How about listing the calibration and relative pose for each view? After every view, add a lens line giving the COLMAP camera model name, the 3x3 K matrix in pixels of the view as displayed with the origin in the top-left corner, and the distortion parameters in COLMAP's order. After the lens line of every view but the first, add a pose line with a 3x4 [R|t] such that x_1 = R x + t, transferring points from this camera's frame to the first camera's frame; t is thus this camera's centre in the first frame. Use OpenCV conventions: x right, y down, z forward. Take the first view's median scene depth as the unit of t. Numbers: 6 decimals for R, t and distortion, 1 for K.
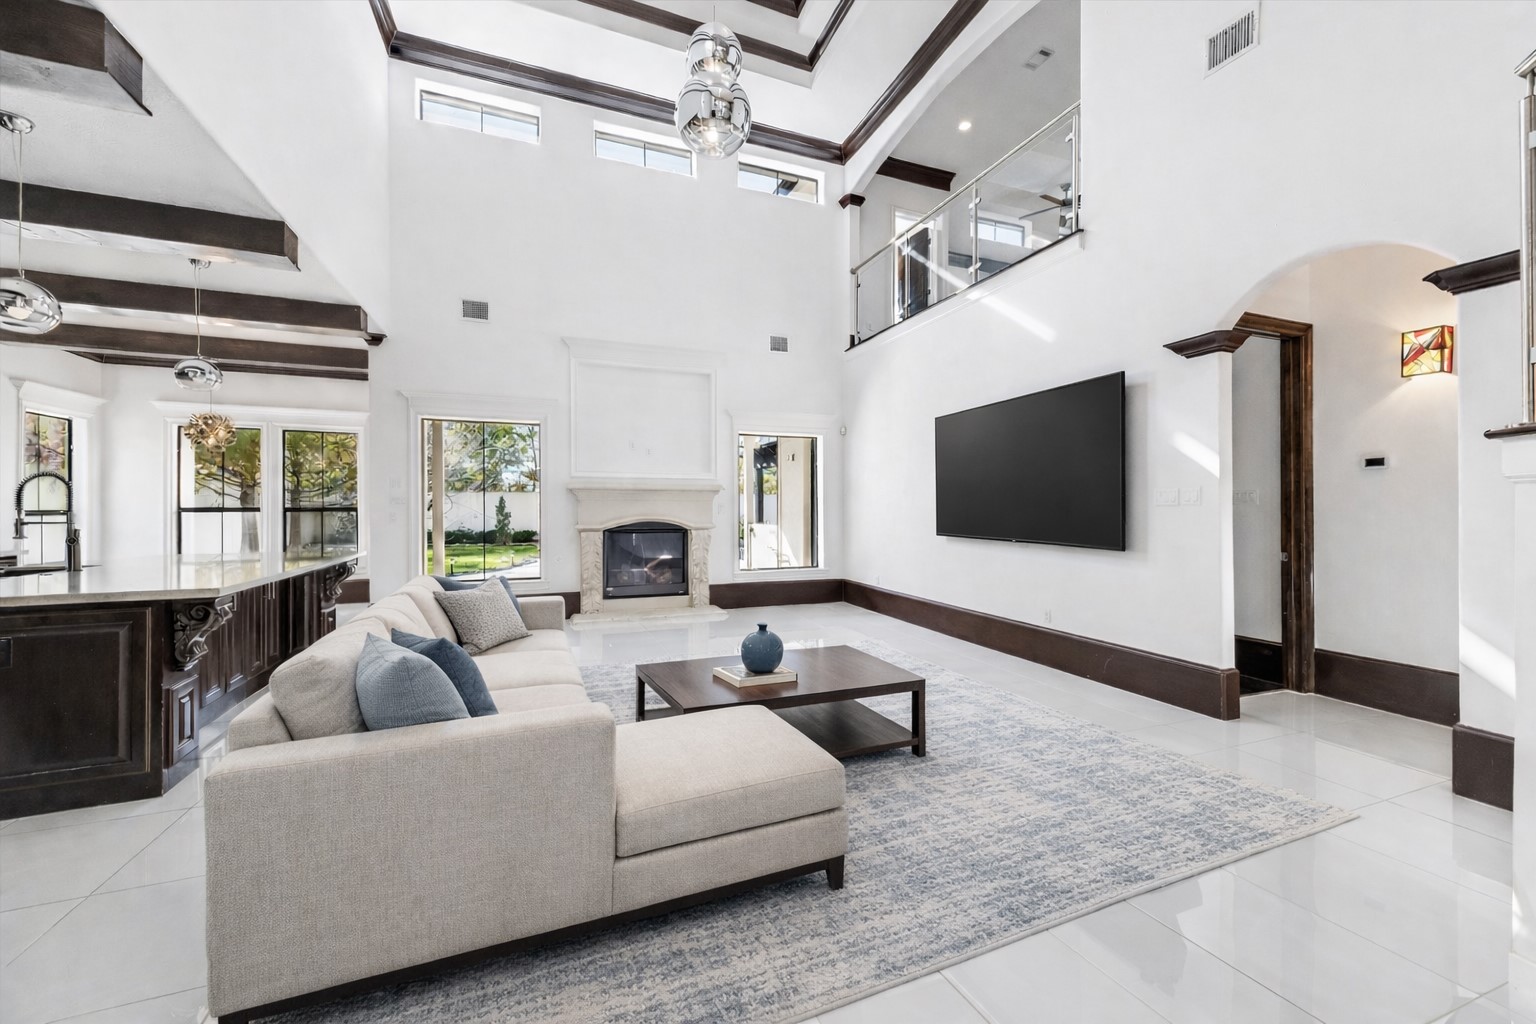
lens RADIAL K [[592.8, 0, 769.5], [0, 592.8, 509.0], [0, 0, 1]] dist [0.000692, 0.000182]
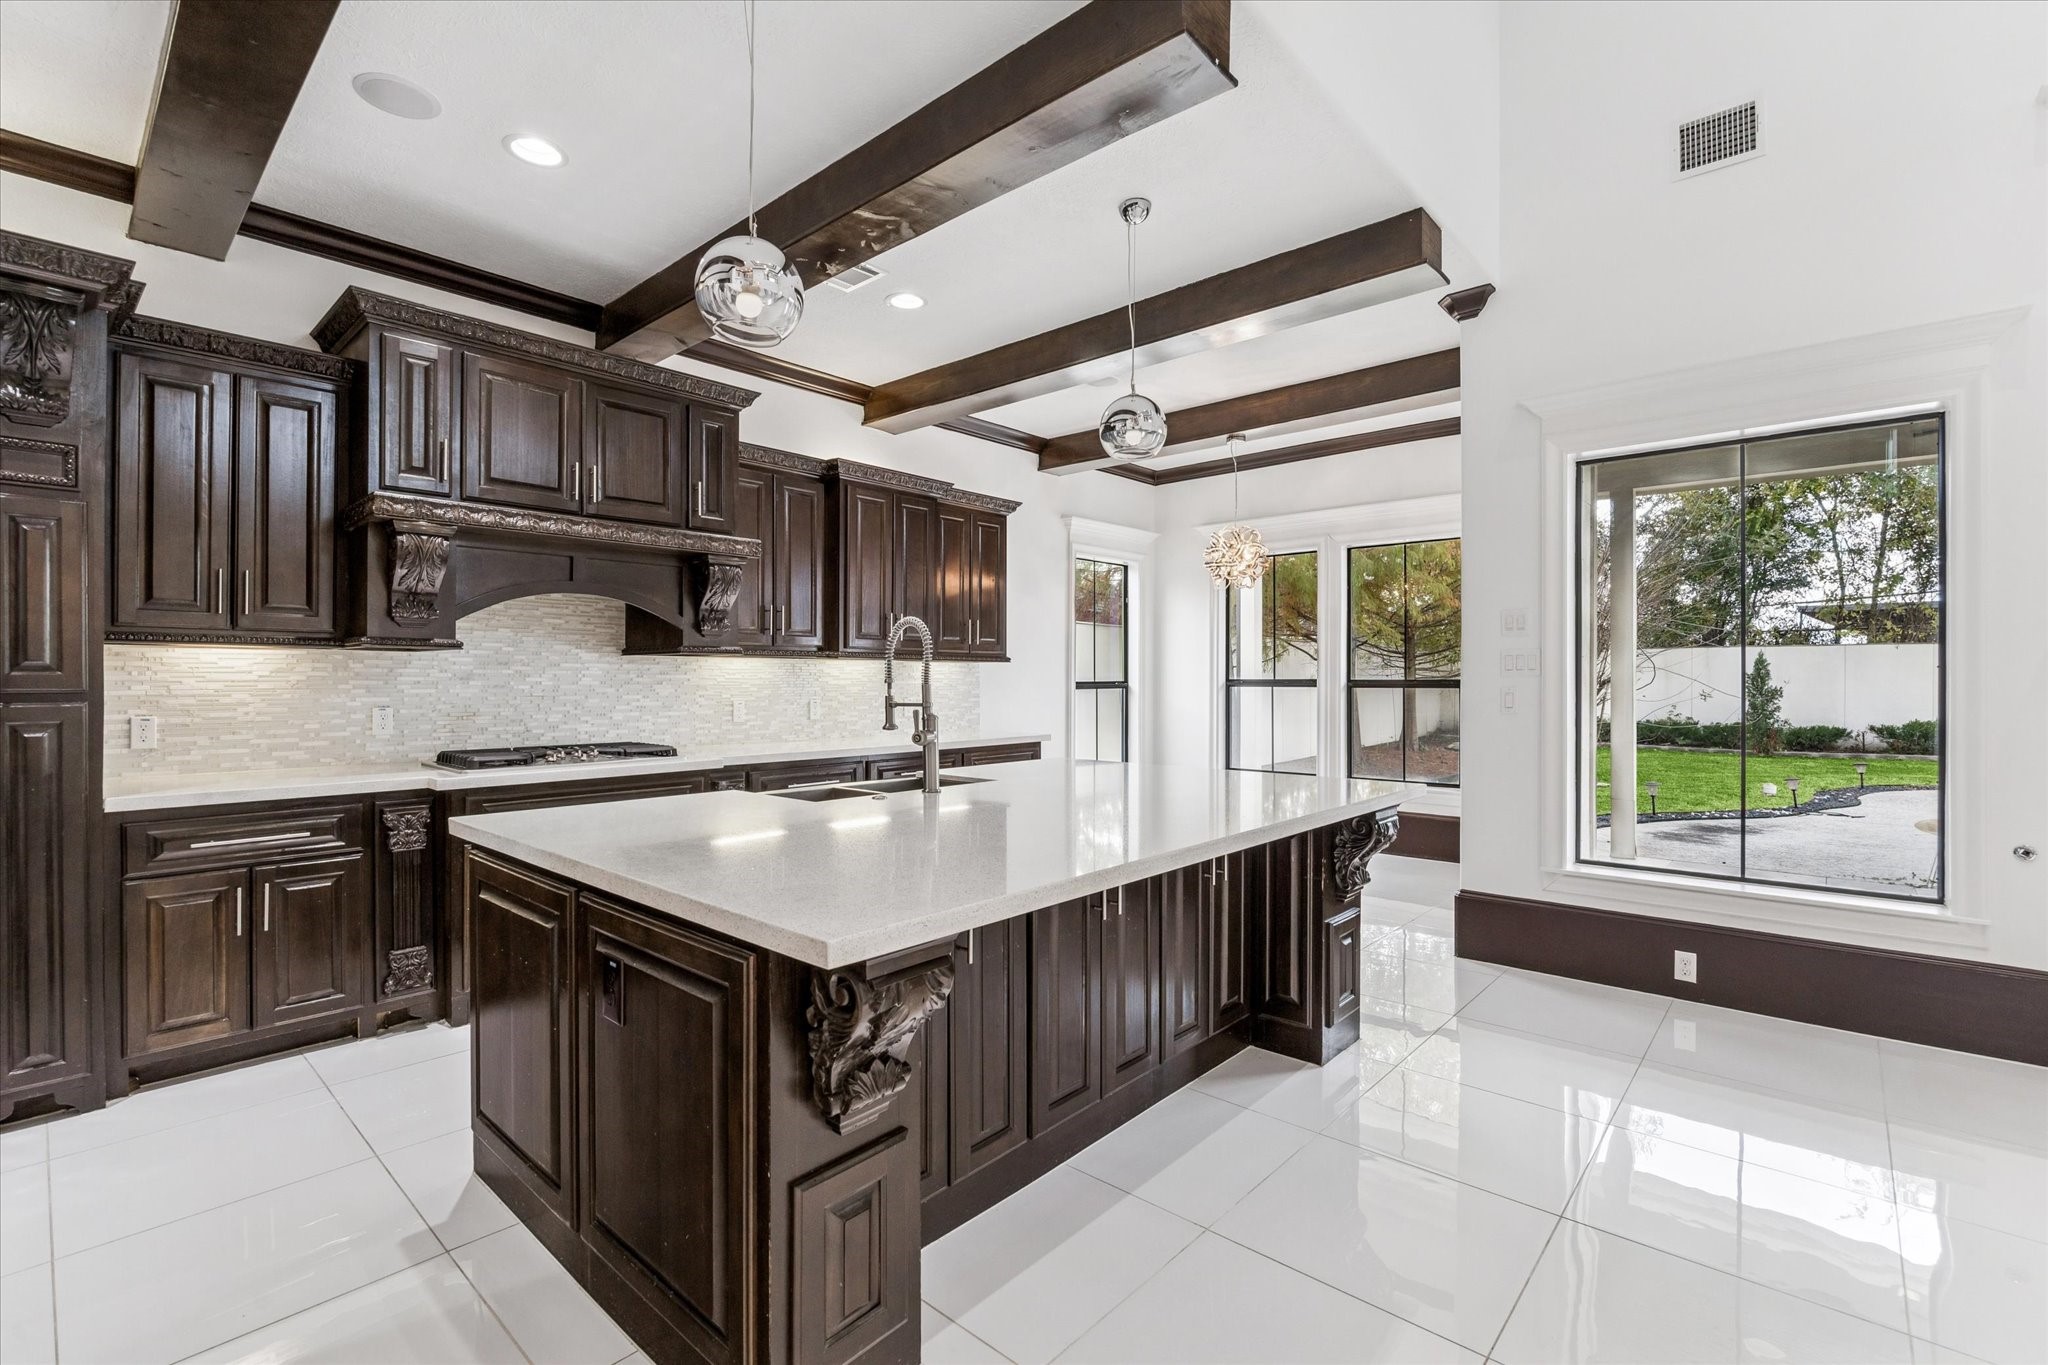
lens RADIAL K [[896.1, 0, 1018.6], [0, 896.1, 682.6], [0, 0, 1]] dist [-0.012509, 0.000118]
pose [[0.447231, 0.001869, -0.894416, -0.153968], [0.000087, 0.999998, 0.002133, 0.000295], [0.894418, -0.001031, 0.447230, 0.283095]]
